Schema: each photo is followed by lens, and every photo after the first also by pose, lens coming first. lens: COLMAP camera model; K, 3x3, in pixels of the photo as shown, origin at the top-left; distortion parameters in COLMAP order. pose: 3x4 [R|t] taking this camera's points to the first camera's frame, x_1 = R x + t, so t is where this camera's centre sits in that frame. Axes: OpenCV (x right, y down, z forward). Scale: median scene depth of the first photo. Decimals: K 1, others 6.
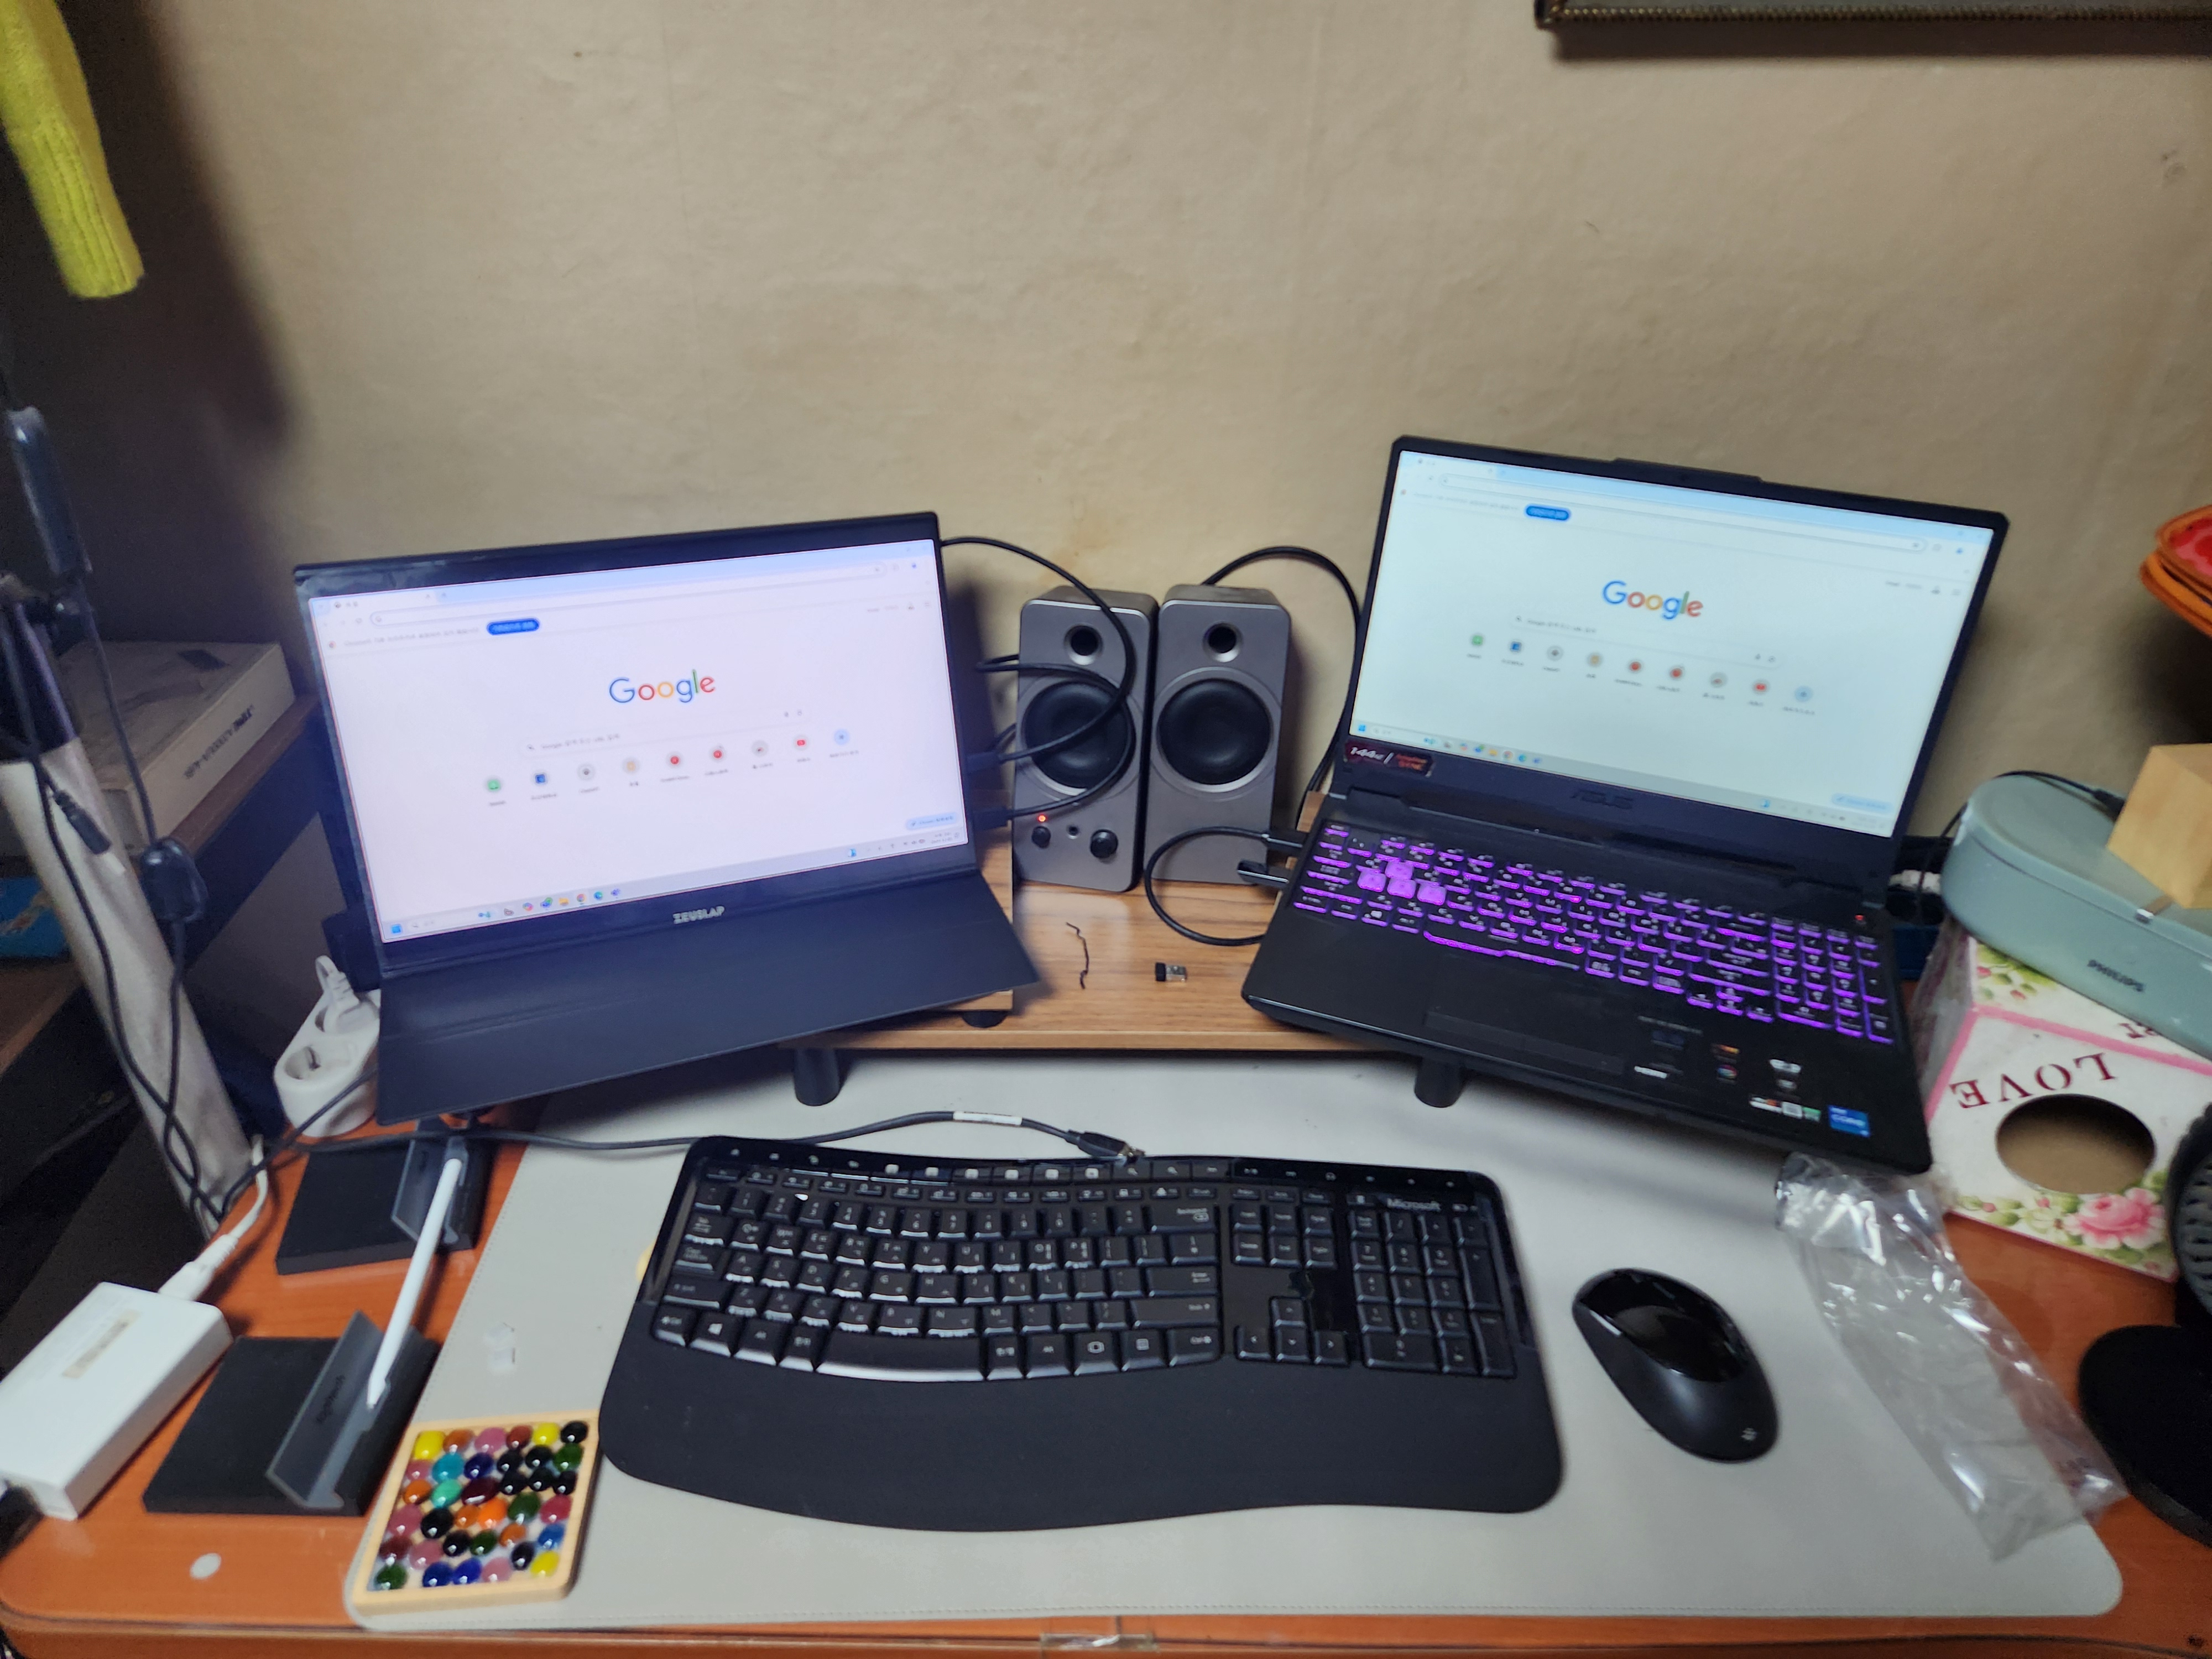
lens RADIAL K [[1577.2, 0, 1119.9], [0, 1577.2, 826.5], [0, 0, 1]] dist [0.090878, -0.093445]
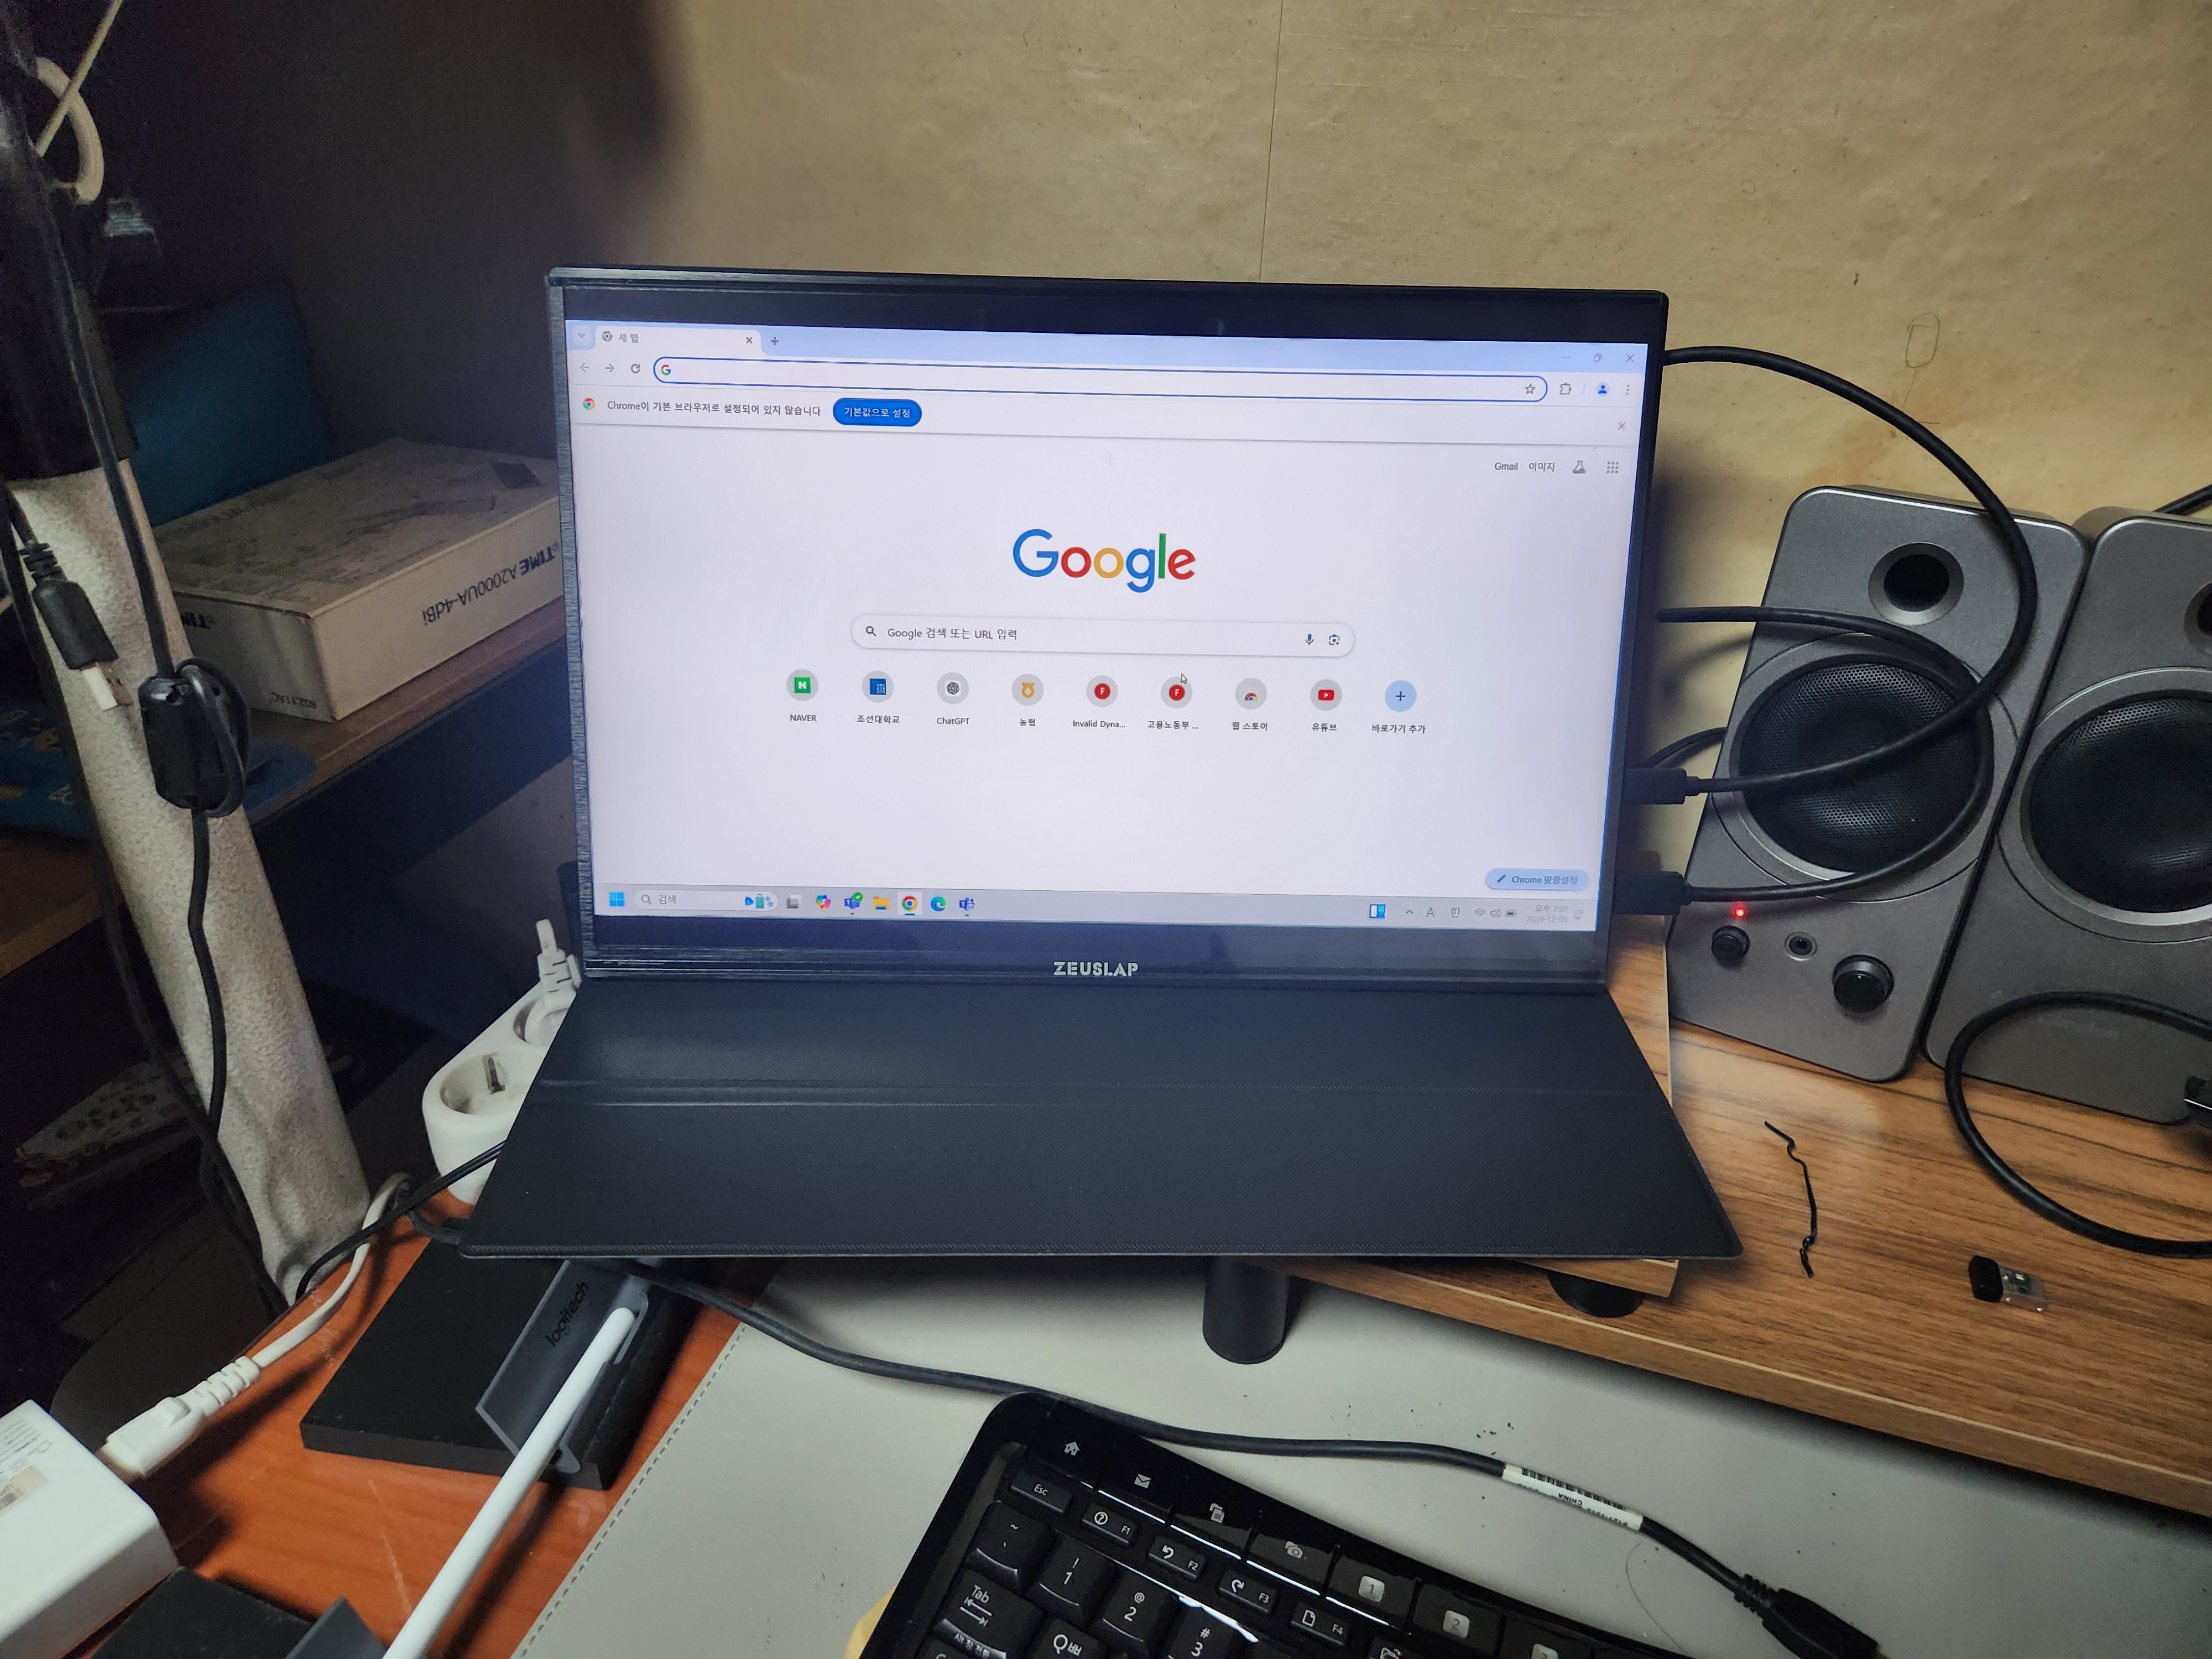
lens RADIAL K [[1551.0, 0, 1076.0], [0, 1551.0, 844.2], [0, 0, 1]] dist [0.065502, -0.060443]
pose [[0.935807, 0.170363, -0.308613, -0.110498], [-0.177514, 0.984106, 0.004980, 0.010324], [0.304556, 0.050123, 0.951175, 0.477921]]
